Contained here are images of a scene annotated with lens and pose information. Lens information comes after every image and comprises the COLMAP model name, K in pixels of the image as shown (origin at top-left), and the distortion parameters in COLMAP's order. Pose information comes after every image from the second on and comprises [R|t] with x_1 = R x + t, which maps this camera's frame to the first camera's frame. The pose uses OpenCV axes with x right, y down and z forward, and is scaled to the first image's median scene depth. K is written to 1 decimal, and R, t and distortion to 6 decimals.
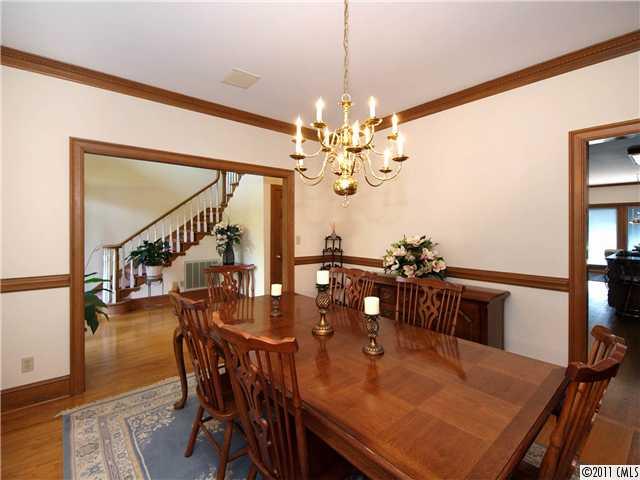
lens RADIAL K [[303.3, 0, 319.7], [0, 303.3, 241.8], [0, 0, 1]] dist [0.001374, 0.000277]
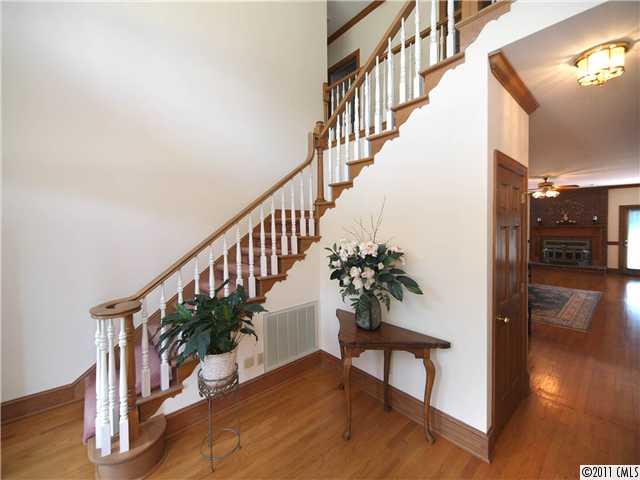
lens RADIAL K [[263.5, 0, 318.8], [0, 263.5, 241.0], [0, 0, 1]] dist [-0.004572, -0.000947]
pose [[0.999772, -0.014551, 0.015618, -0.363336], [0.014348, 0.999812, 0.013047, -0.065615], [-0.015805, -0.012820, 0.999793, 0.562087]]
